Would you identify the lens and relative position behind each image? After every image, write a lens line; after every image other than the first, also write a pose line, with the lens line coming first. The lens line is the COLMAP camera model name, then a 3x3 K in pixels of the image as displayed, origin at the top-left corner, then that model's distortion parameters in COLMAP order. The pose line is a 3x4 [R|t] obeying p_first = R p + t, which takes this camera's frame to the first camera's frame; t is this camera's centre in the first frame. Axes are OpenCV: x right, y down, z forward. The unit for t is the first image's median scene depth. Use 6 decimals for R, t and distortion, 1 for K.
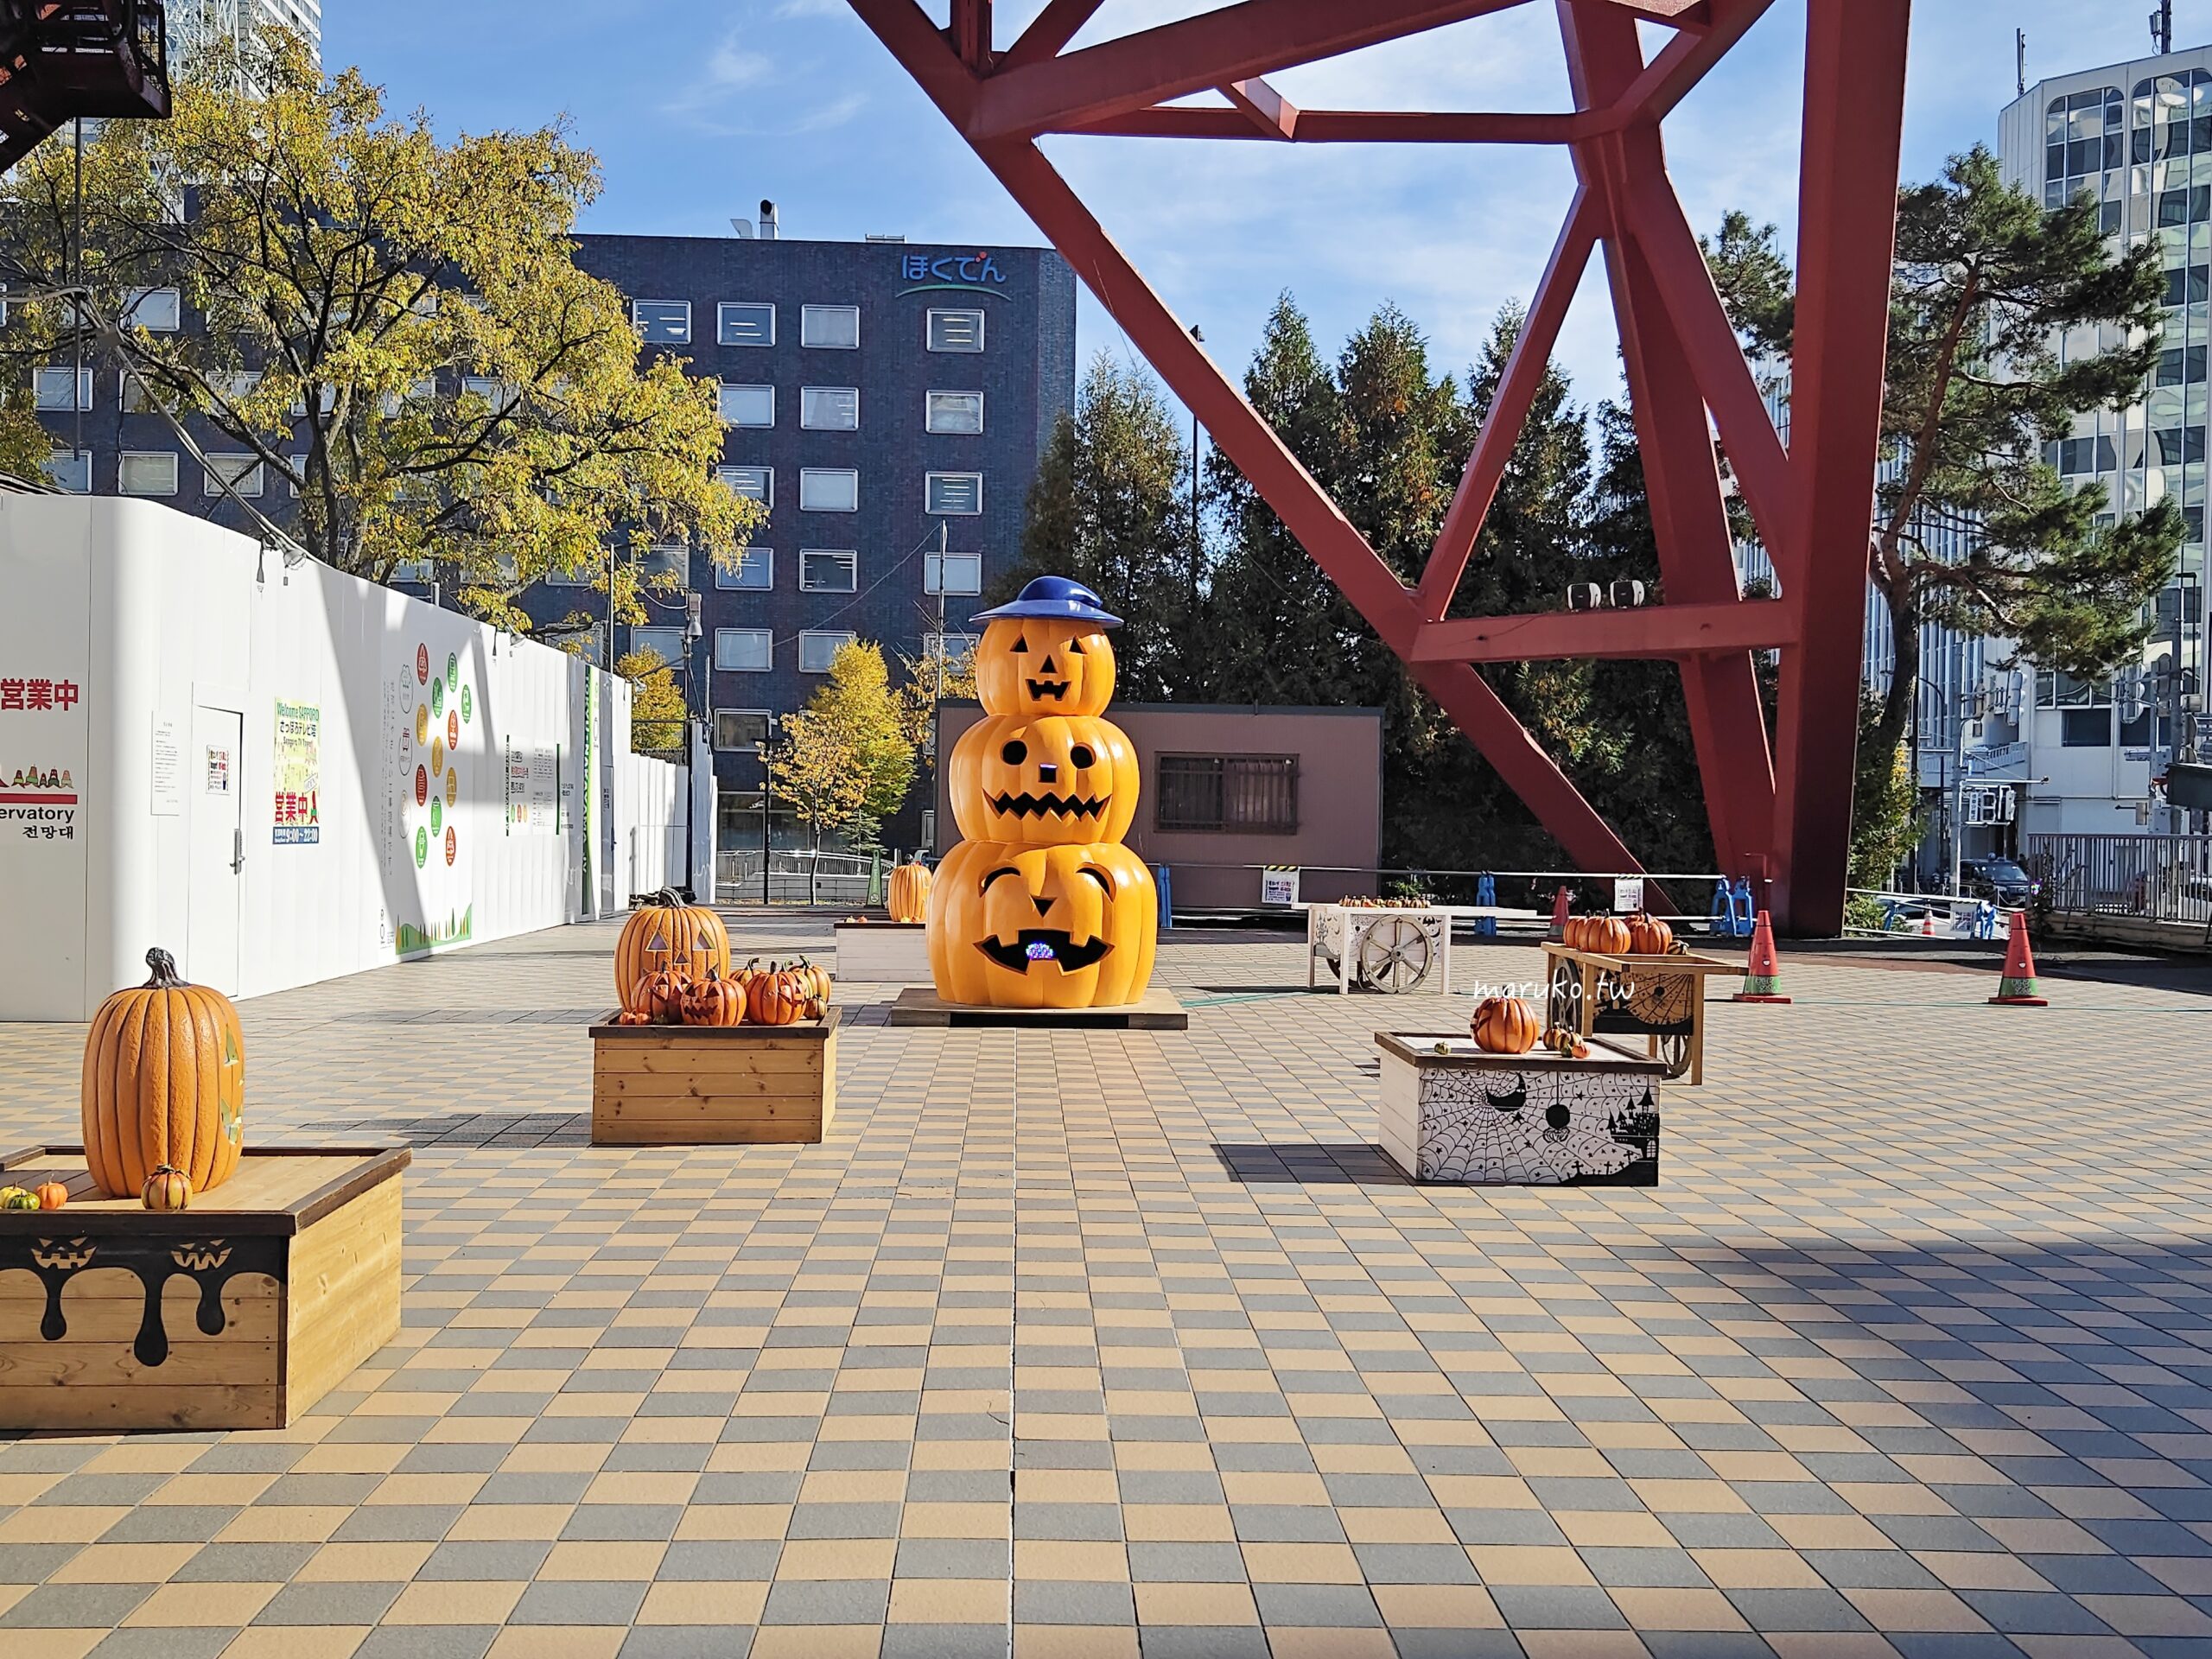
lens RADIAL K [[2183.1, 0, 1101.4], [0, 2183.1, 837.8], [0, 0, 1]] dist [0.068671, 0.000000]
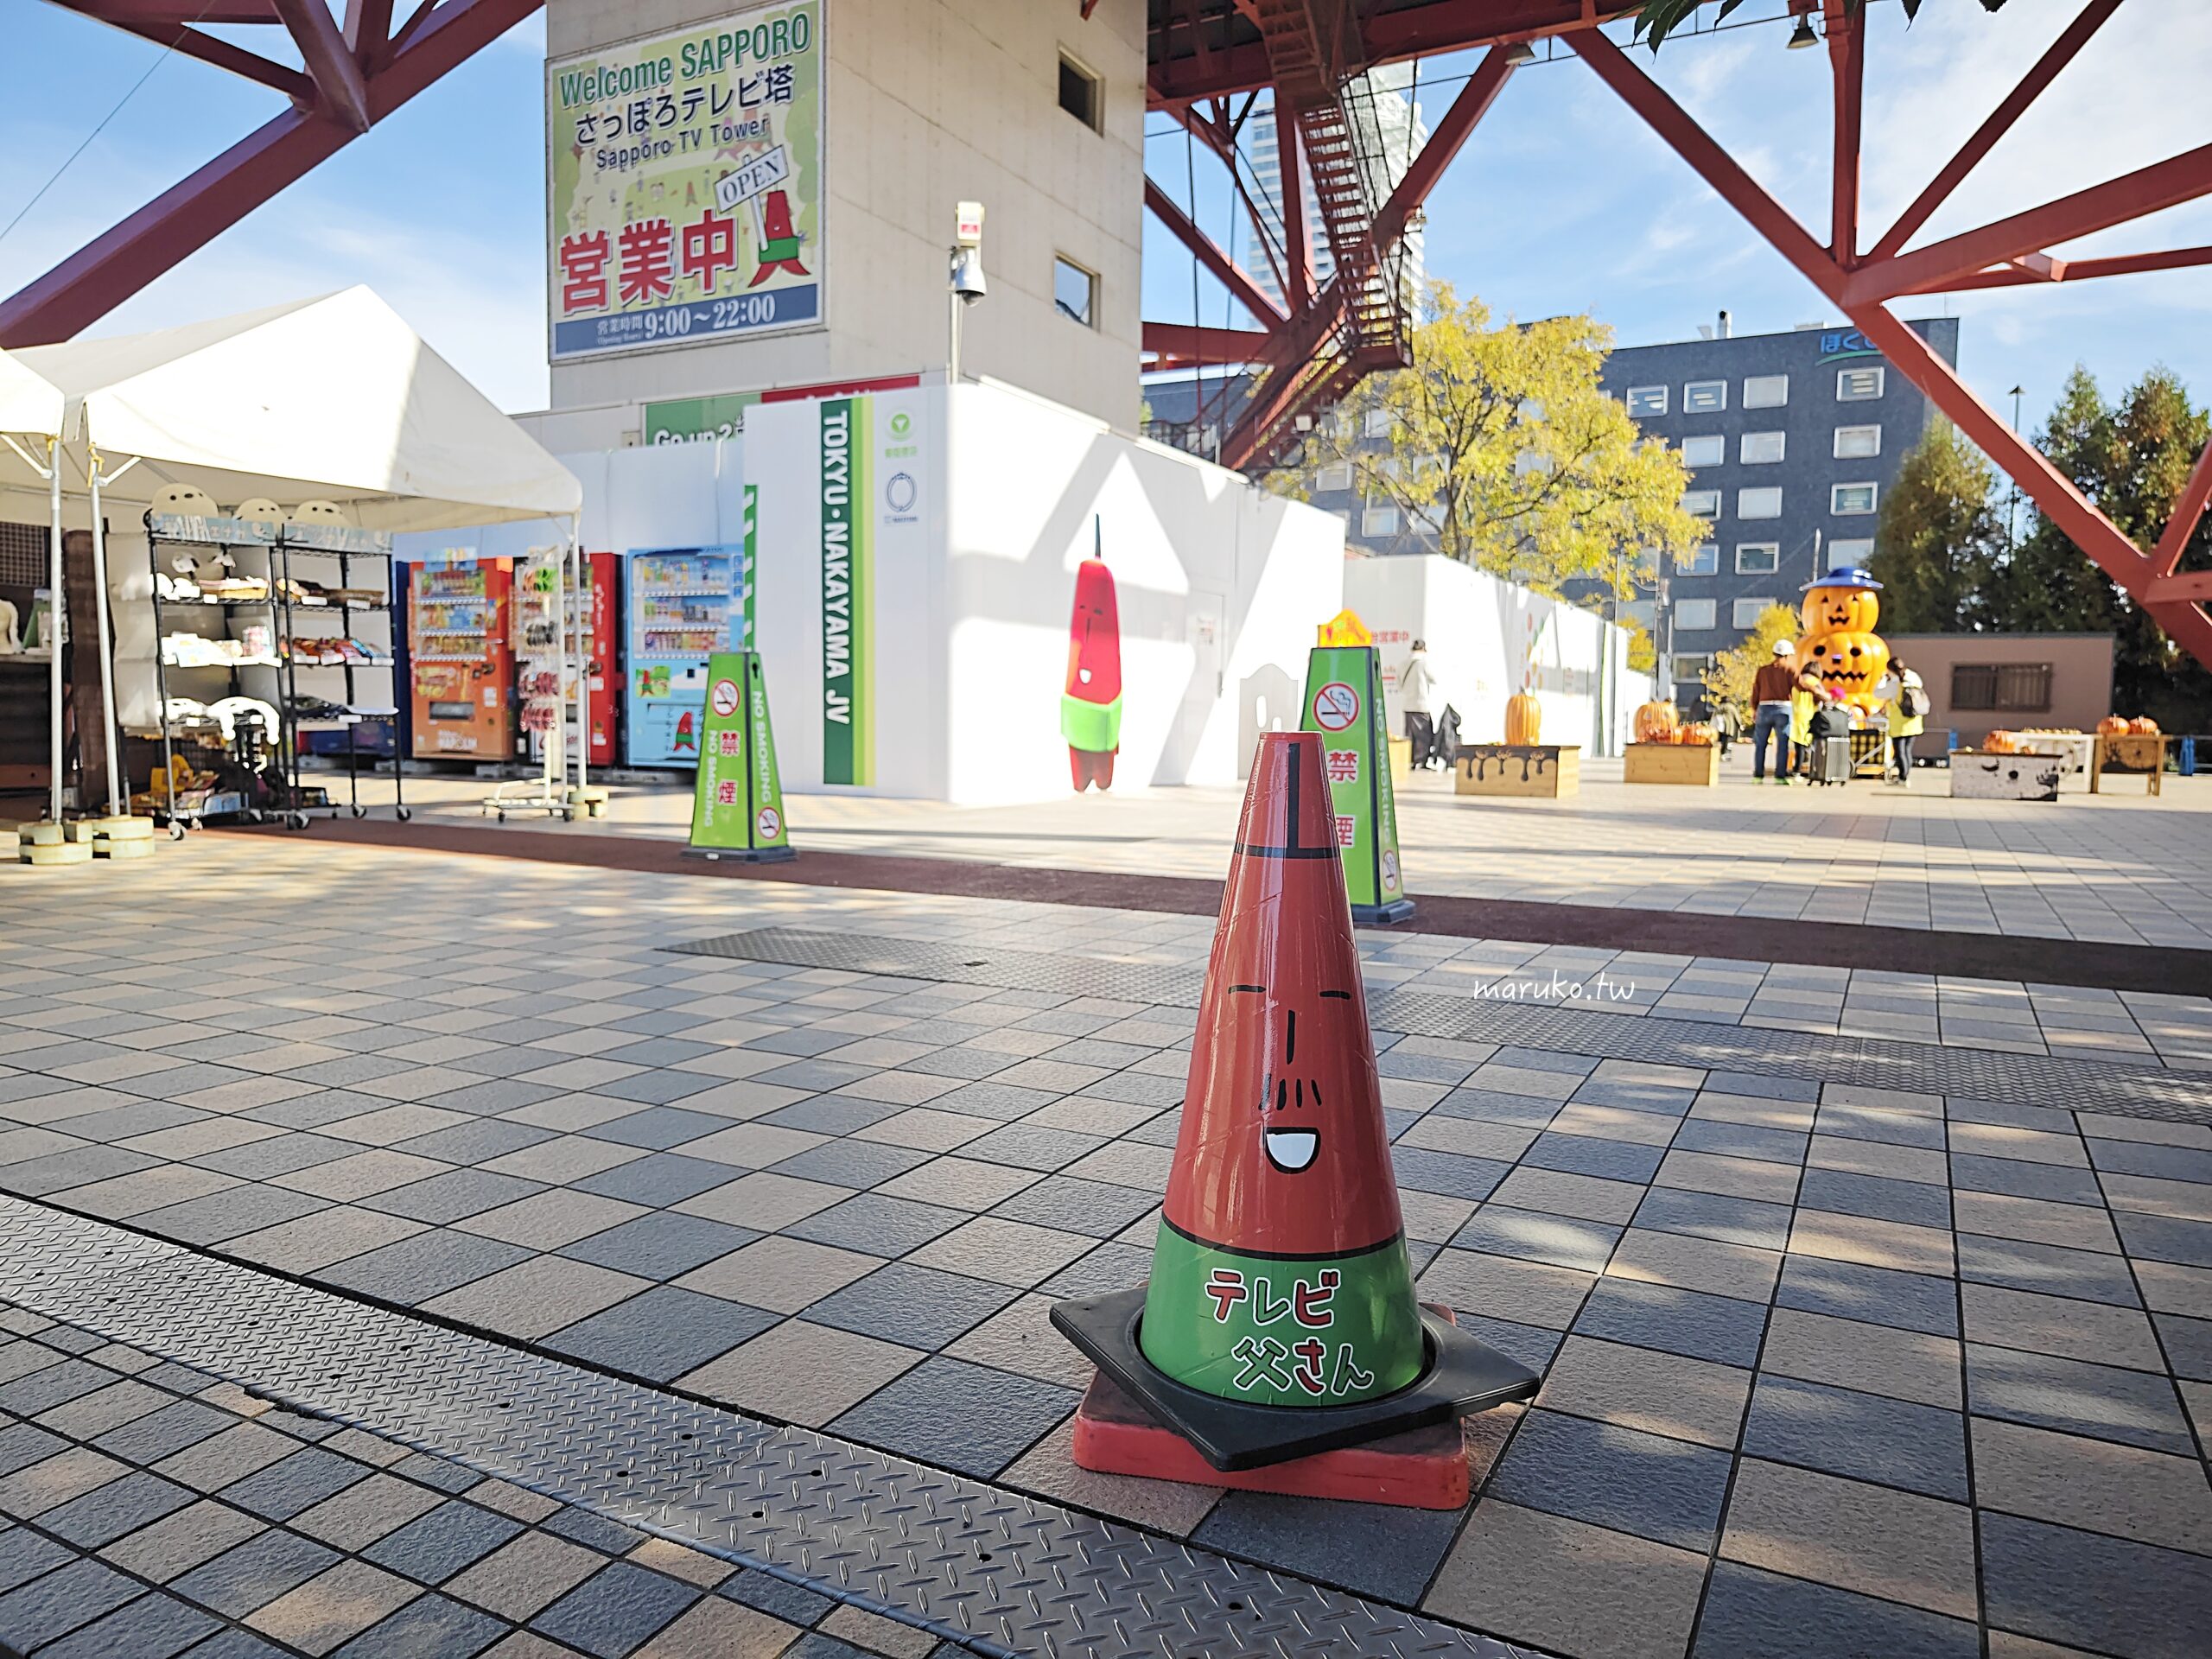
lens RADIAL K [[1564.1, 0, 1106.1], [0, 1564.1, 824.4], [0, 0, 1]] dist [0.028282, -0.026374]
pose [[0.867328, 0.032232, -0.496692, 0.054174], [-0.011312, 0.998920, 0.045071, 0.030428], [0.497609, -0.033473, 0.866756, -0.300653]]
